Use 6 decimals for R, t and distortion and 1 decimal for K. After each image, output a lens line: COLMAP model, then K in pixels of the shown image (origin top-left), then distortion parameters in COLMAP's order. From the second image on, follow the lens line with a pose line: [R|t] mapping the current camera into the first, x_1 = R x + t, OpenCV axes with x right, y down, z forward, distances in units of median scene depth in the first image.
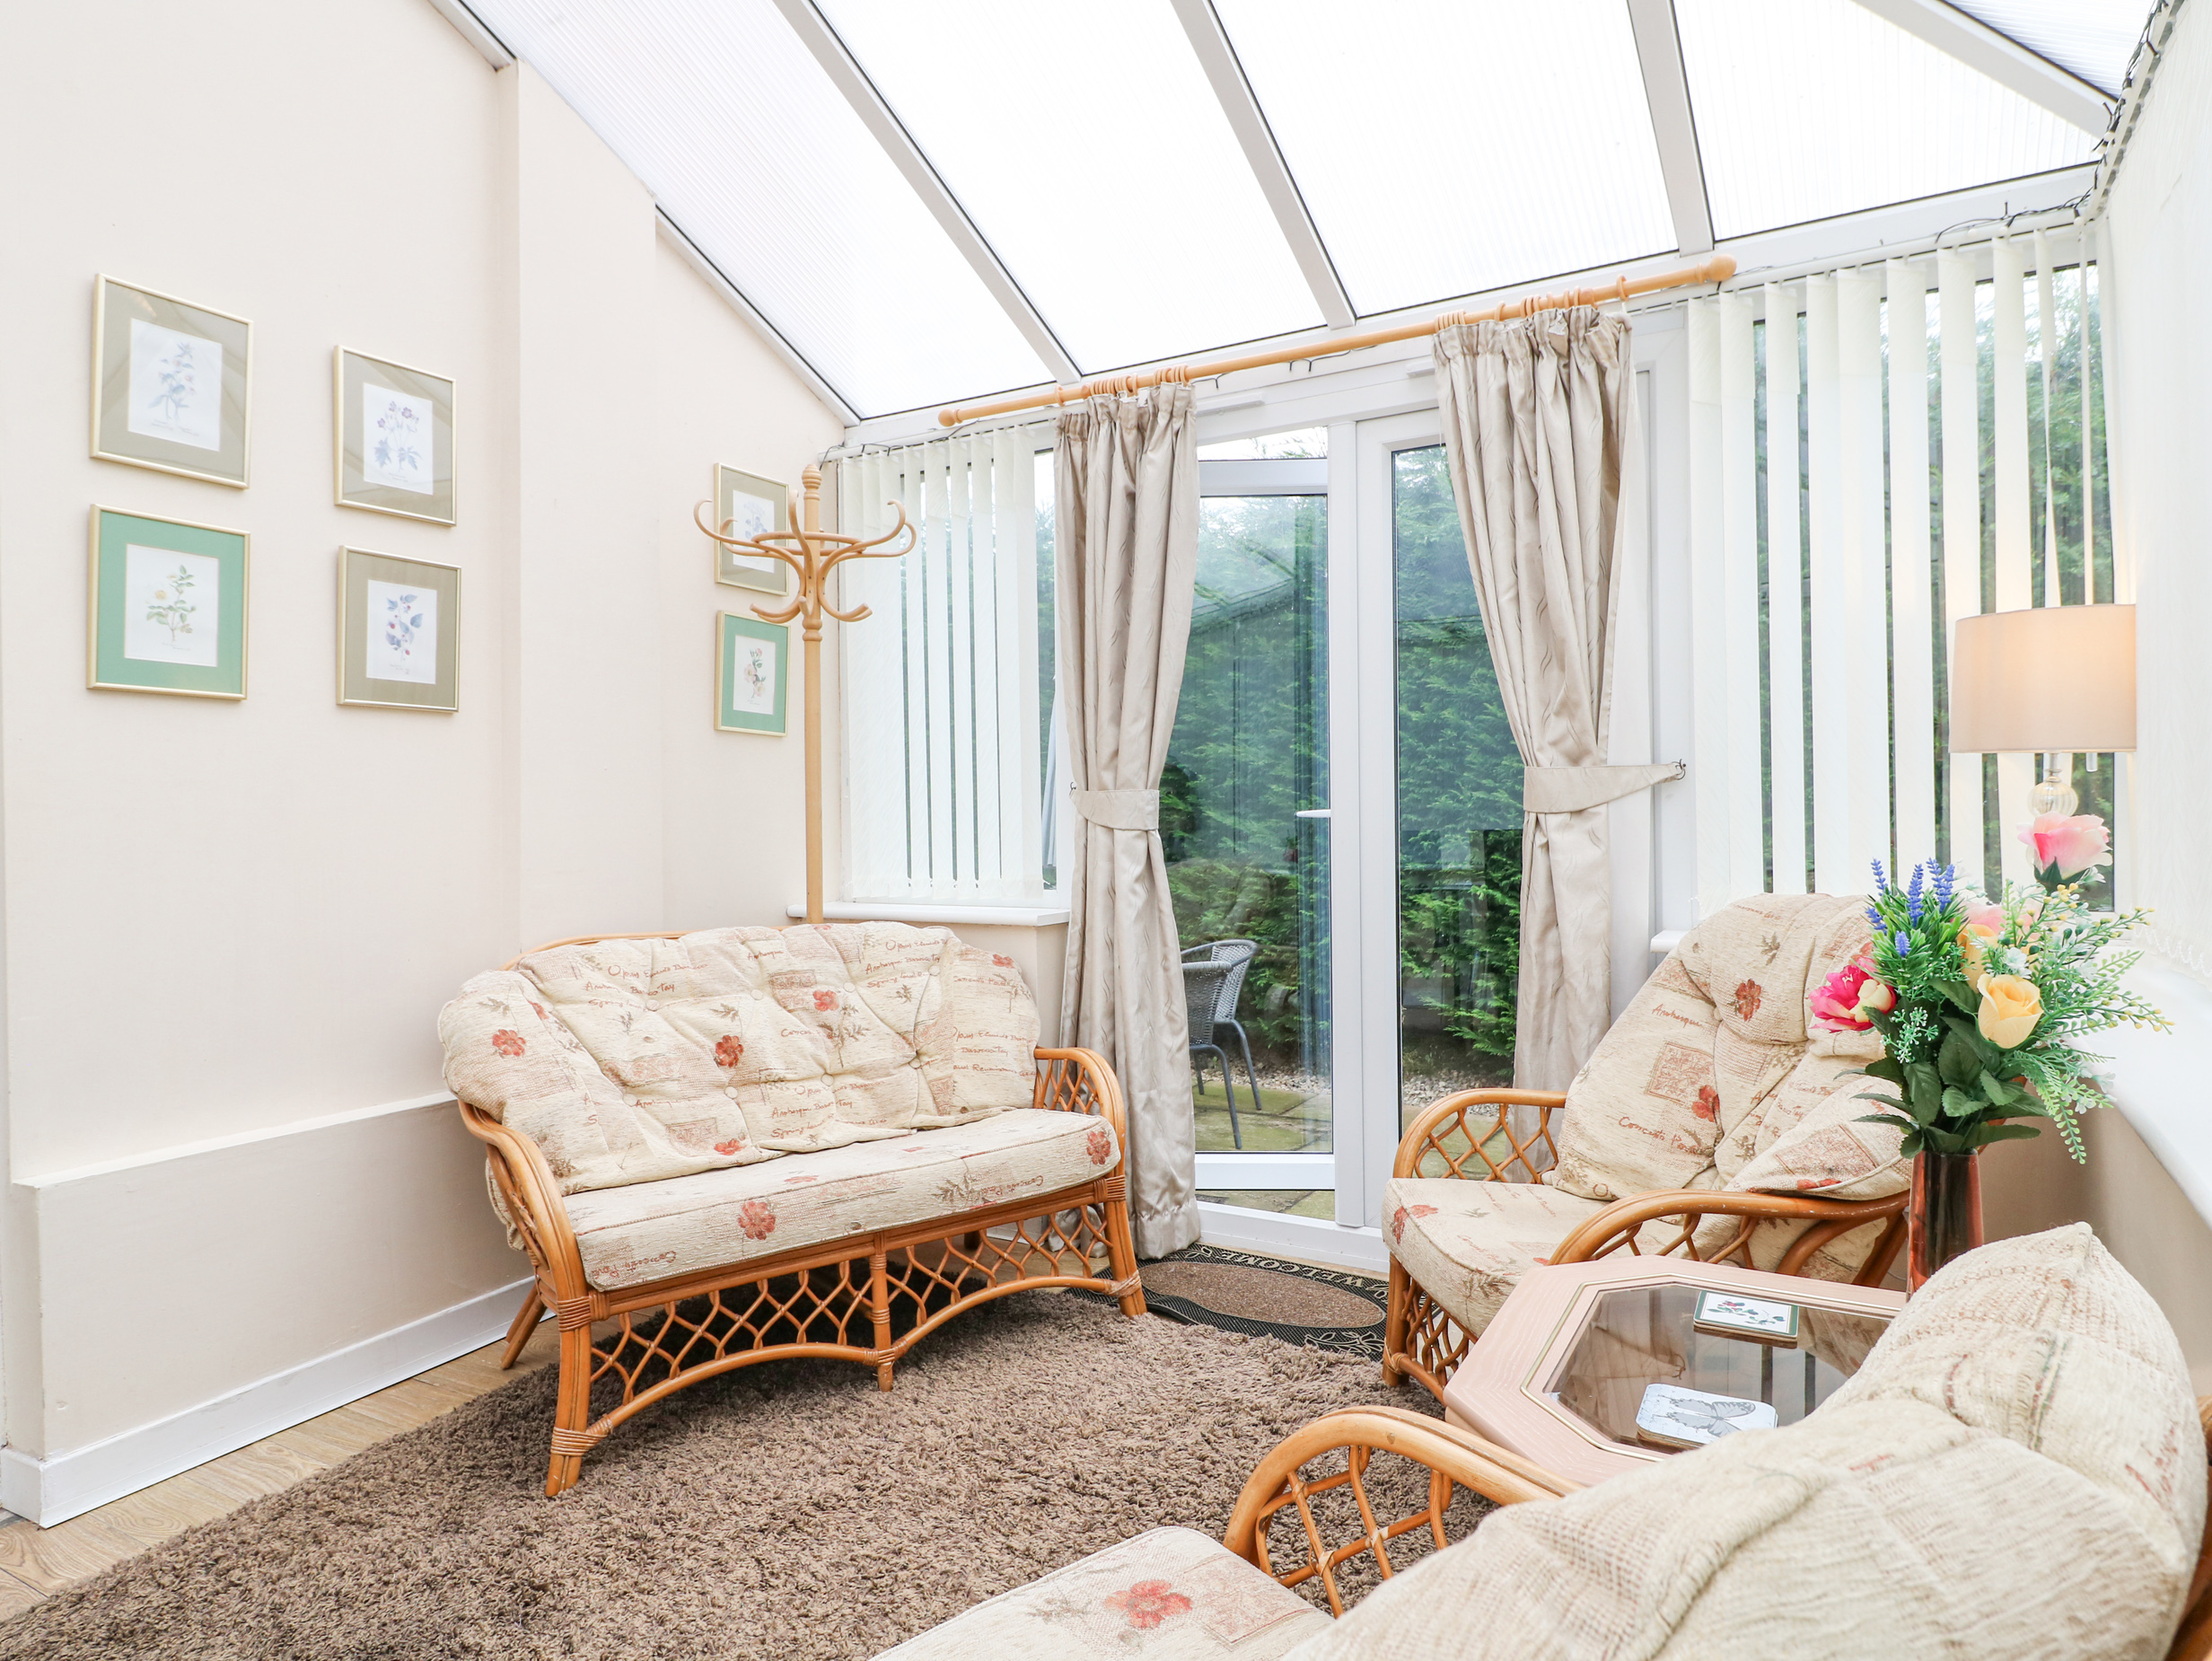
lens RADIAL K [[1278.7, 0, 1106.0], [0, 1278.7, 830.5], [0, 0, 1]] dist [-0.007065, -0.016831]
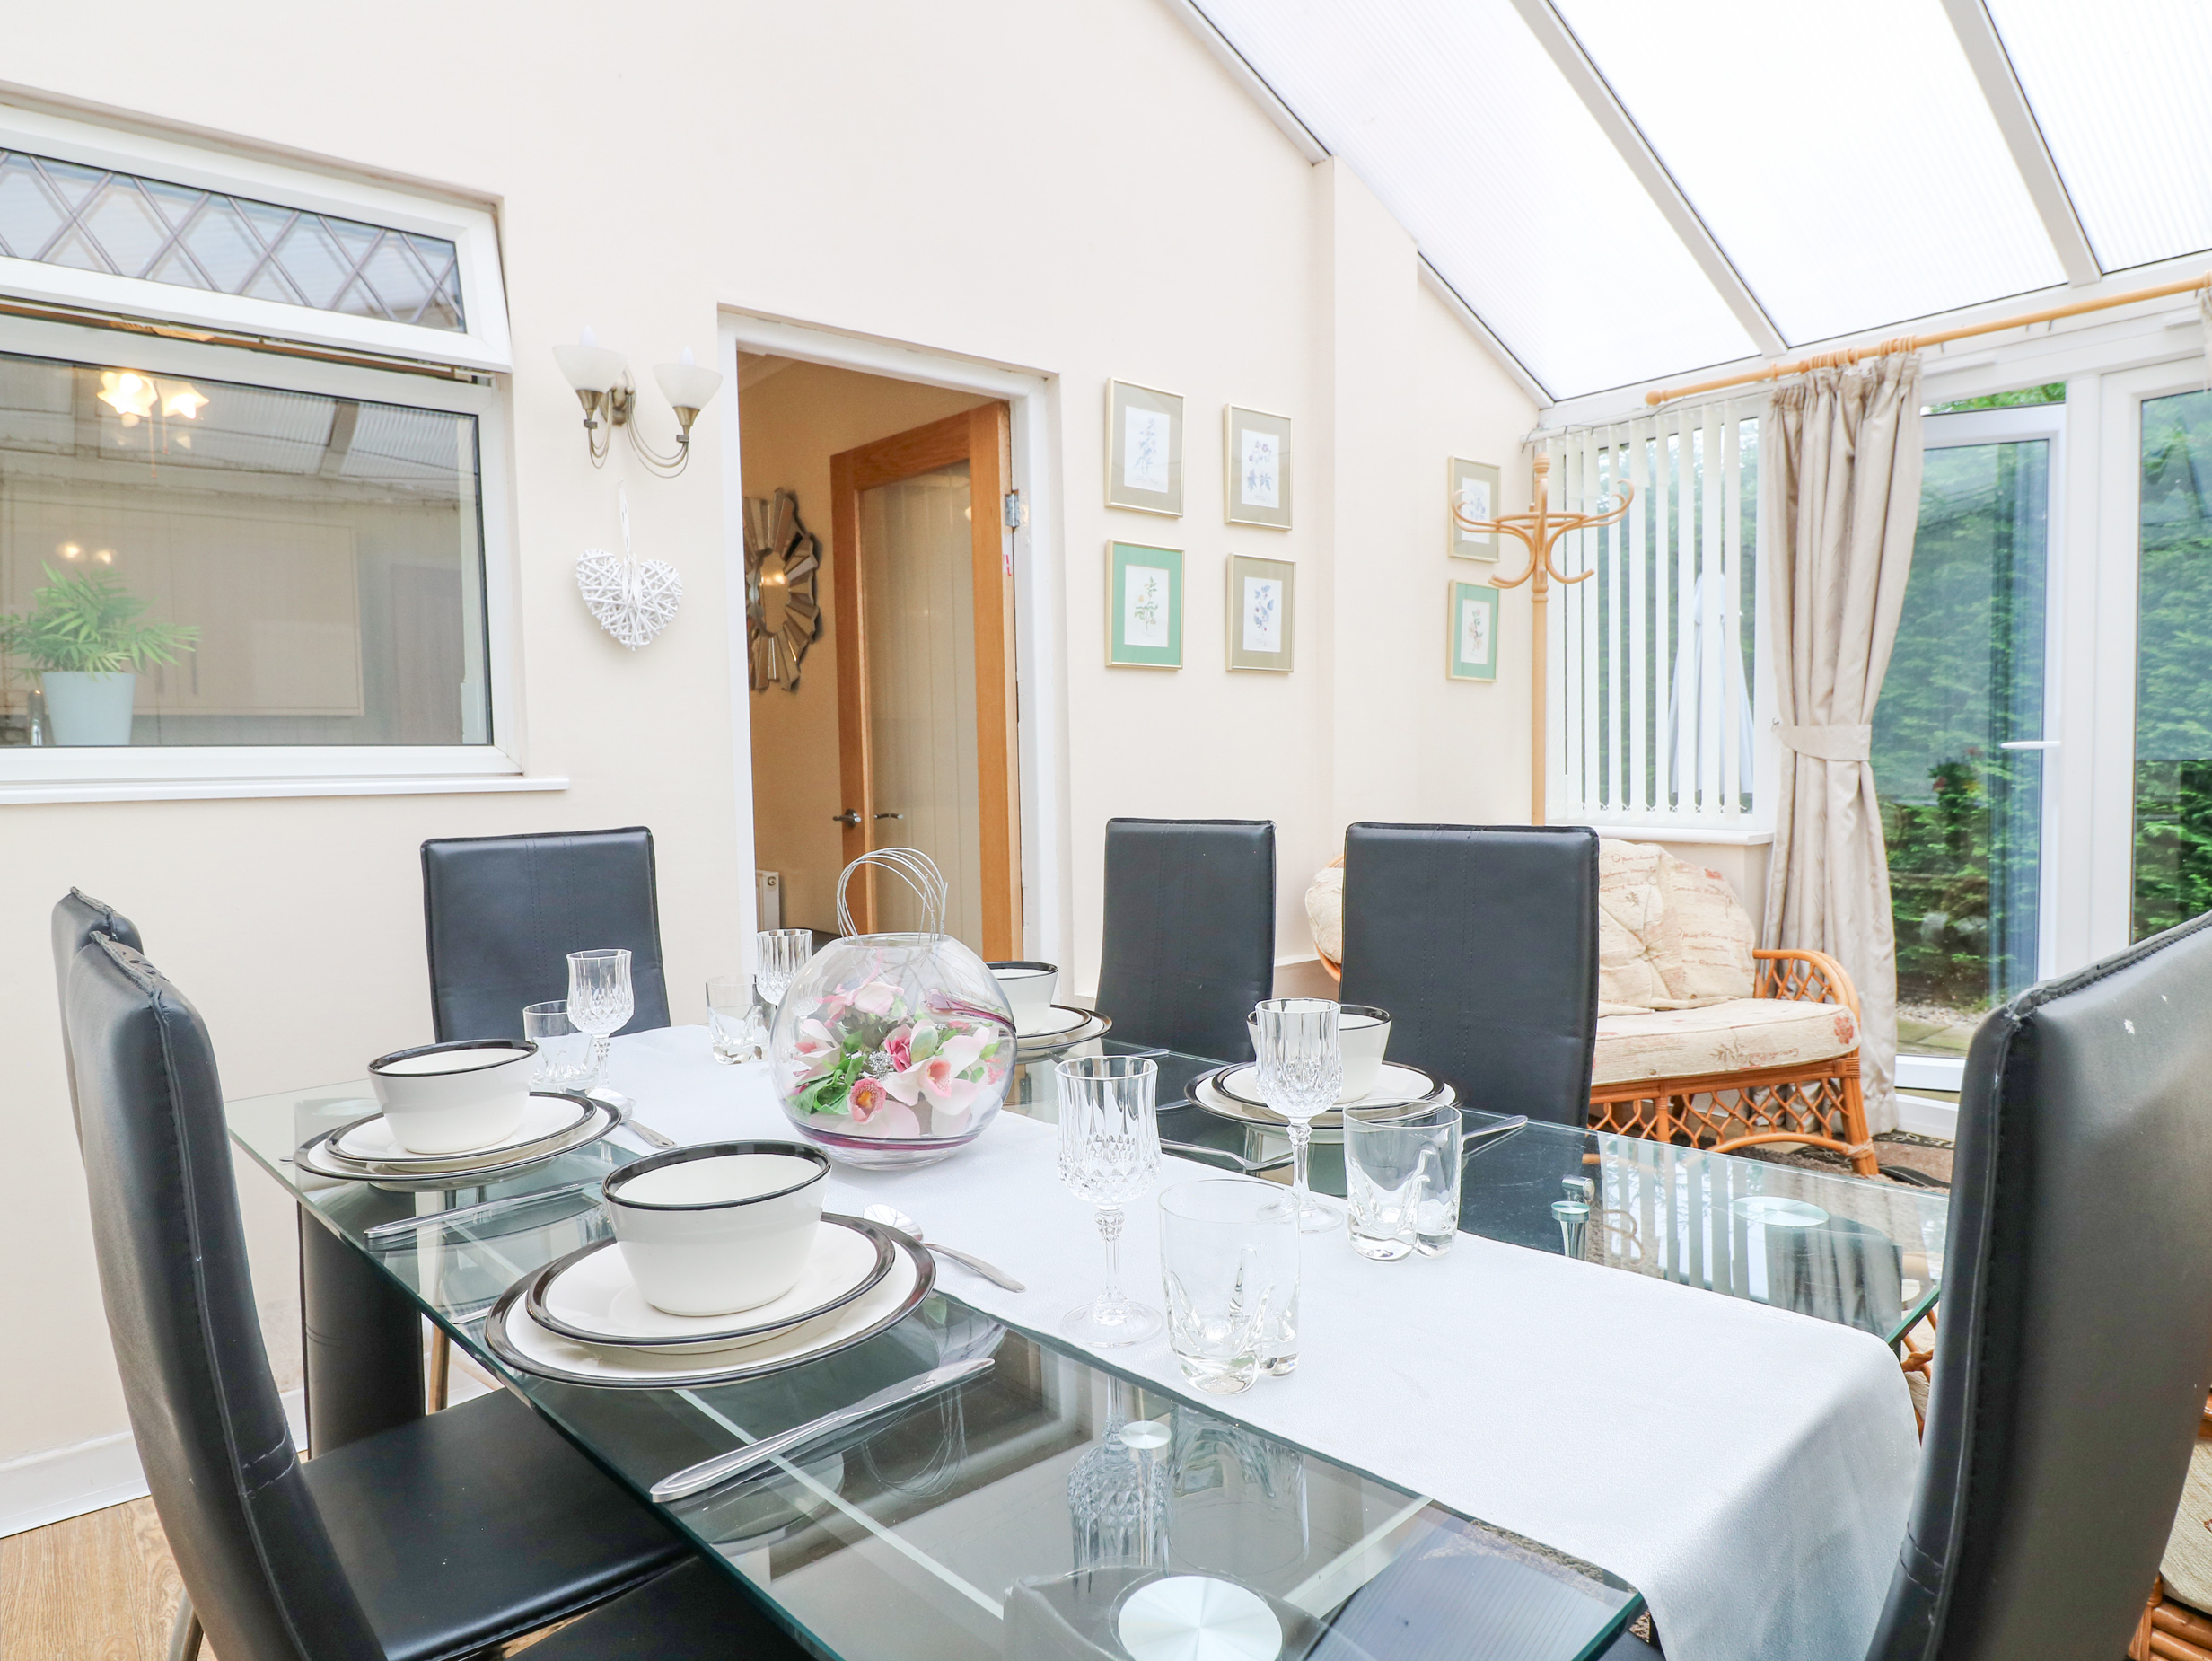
lens RADIAL K [[1278.7, 0, 1106.0], [0, 1278.7, 830.5], [0, 0, 1]] dist [-0.007065, -0.016831]
pose [[0.936233, 0.016629, -0.350987, -0.203130], [0.002448, 0.998547, 0.053841, -0.001283], [0.351373, -0.051267, 0.934831, -0.286922]]
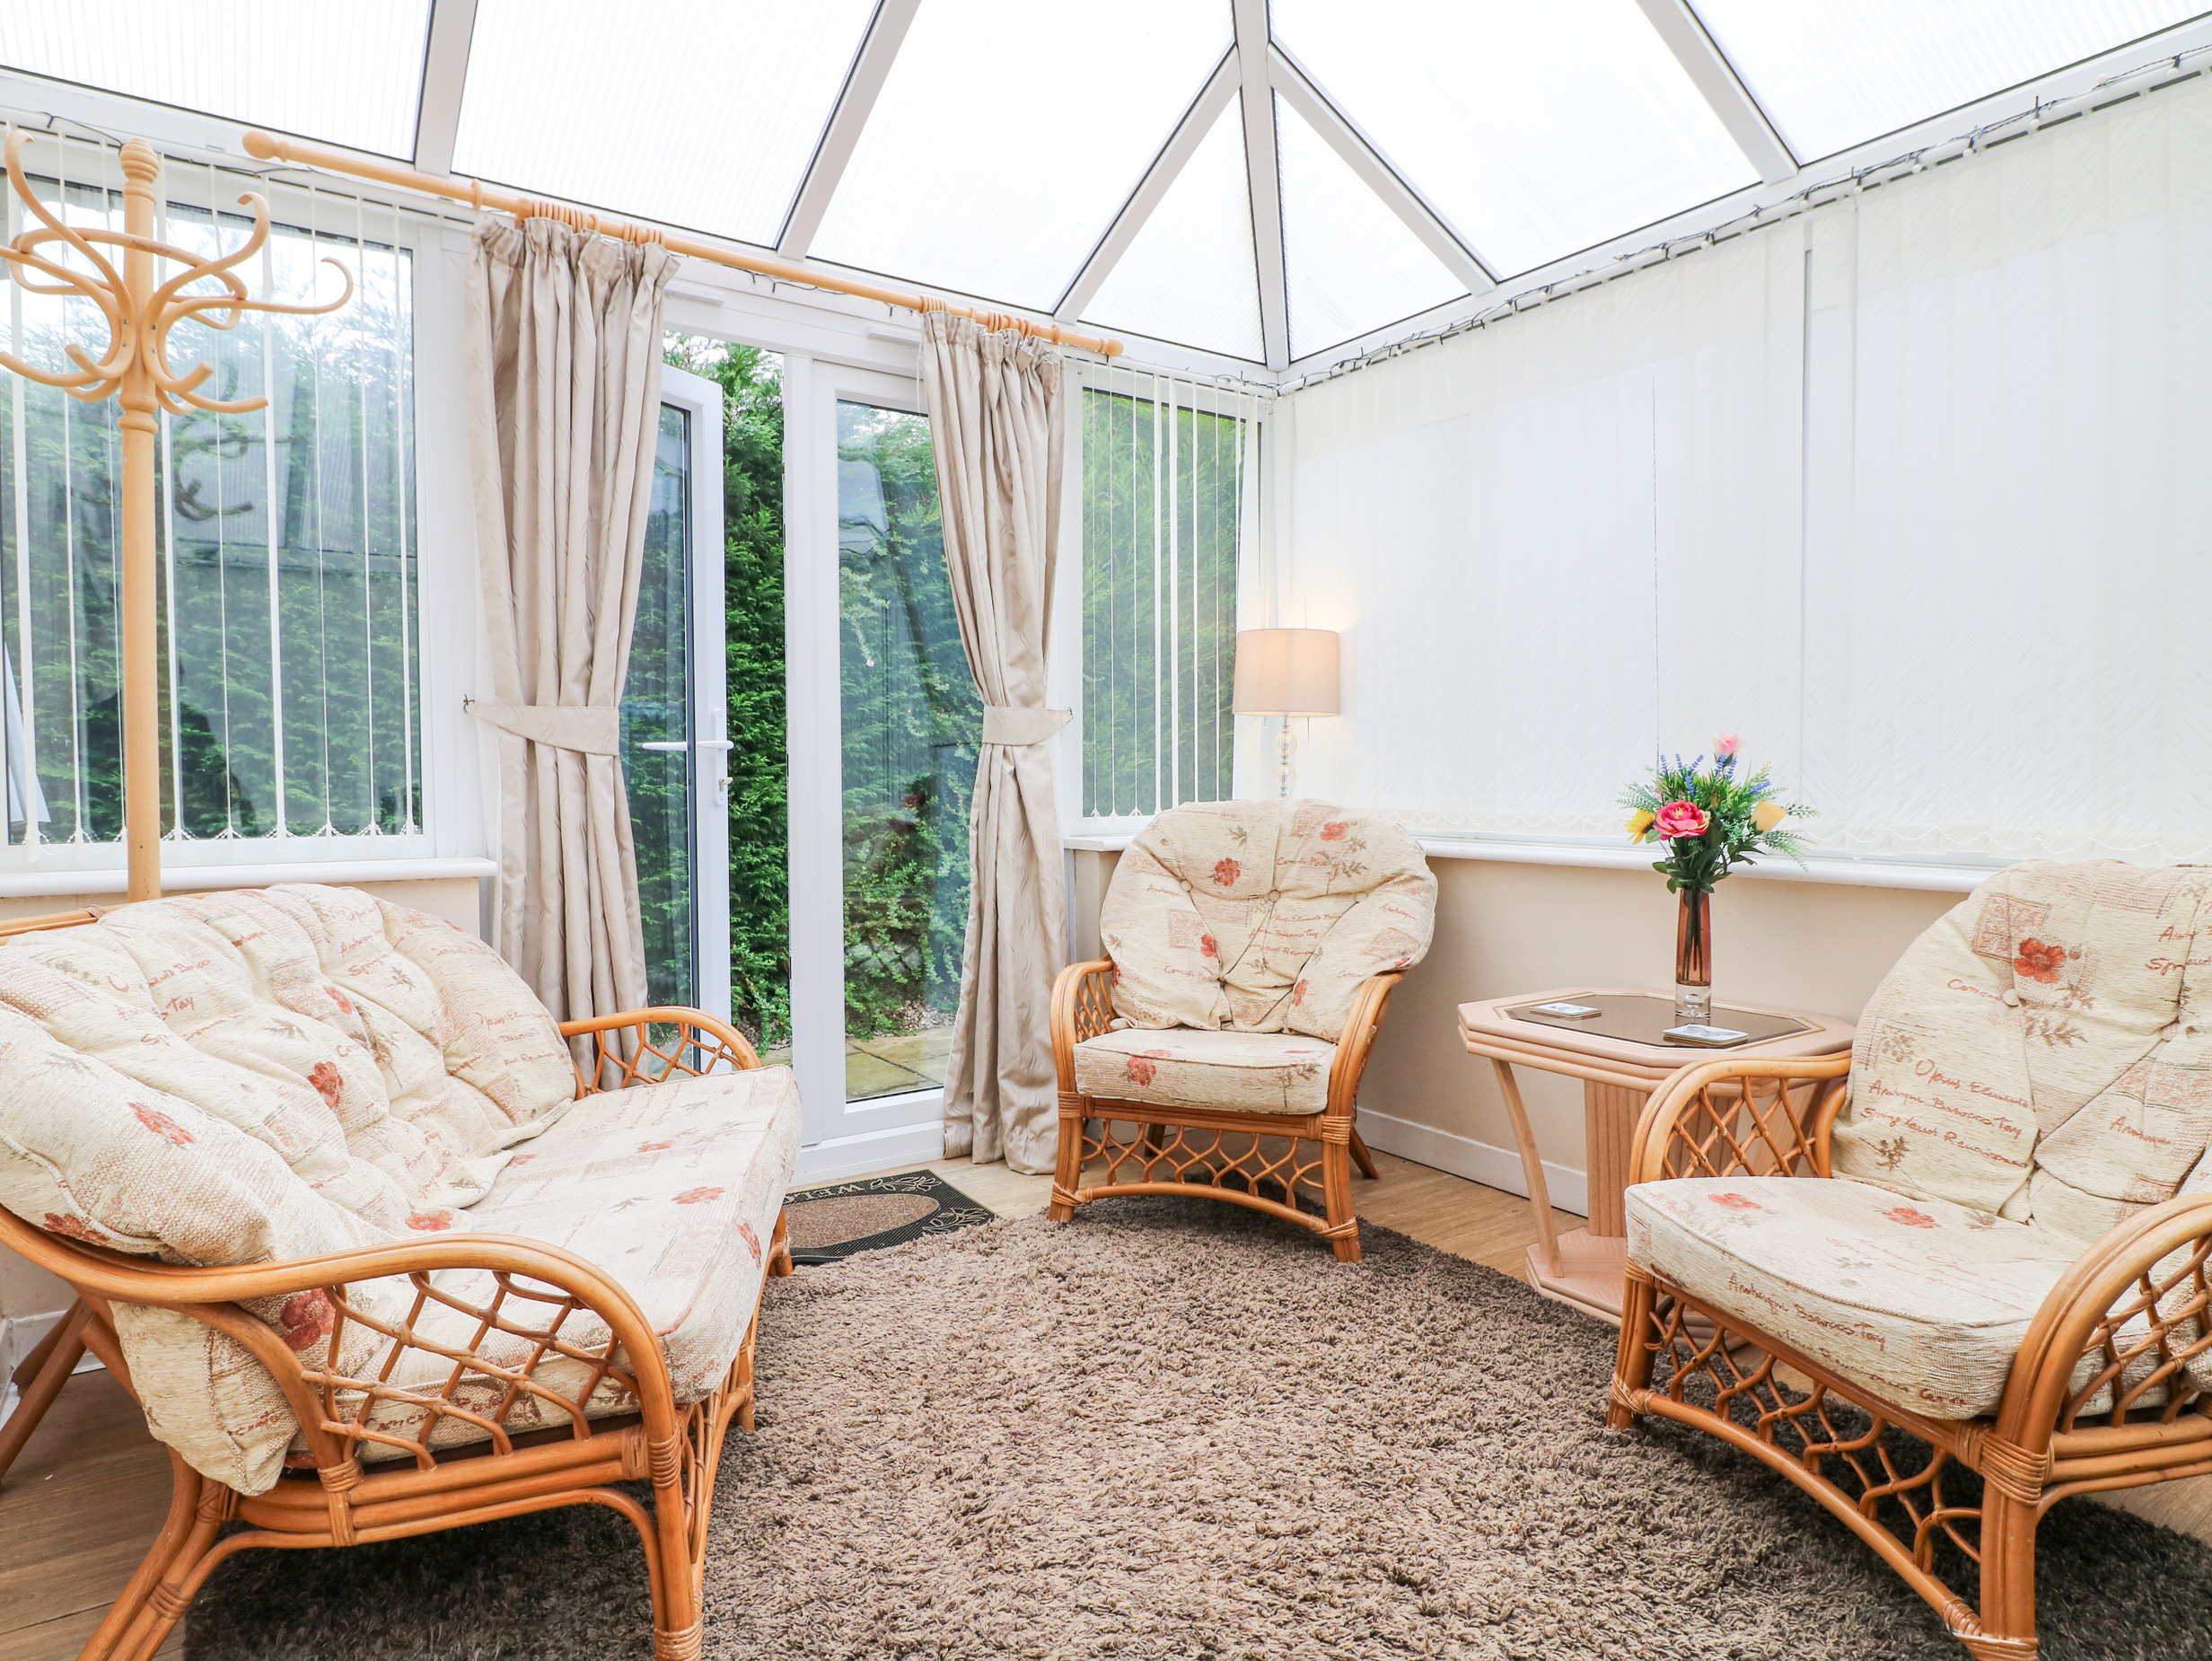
lens RADIAL K [[1213.2, 0, 1106.0], [0, 1213.2, 830.5], [0, 0, 1]] dist [-0.000582, 0.000465]
pose [[0.448920, -0.029930, 0.893071, -0.581650], [0.010961, 0.999548, 0.027989, 0.032143], [-0.893505, -0.002776, 0.449045, 0.356622]]
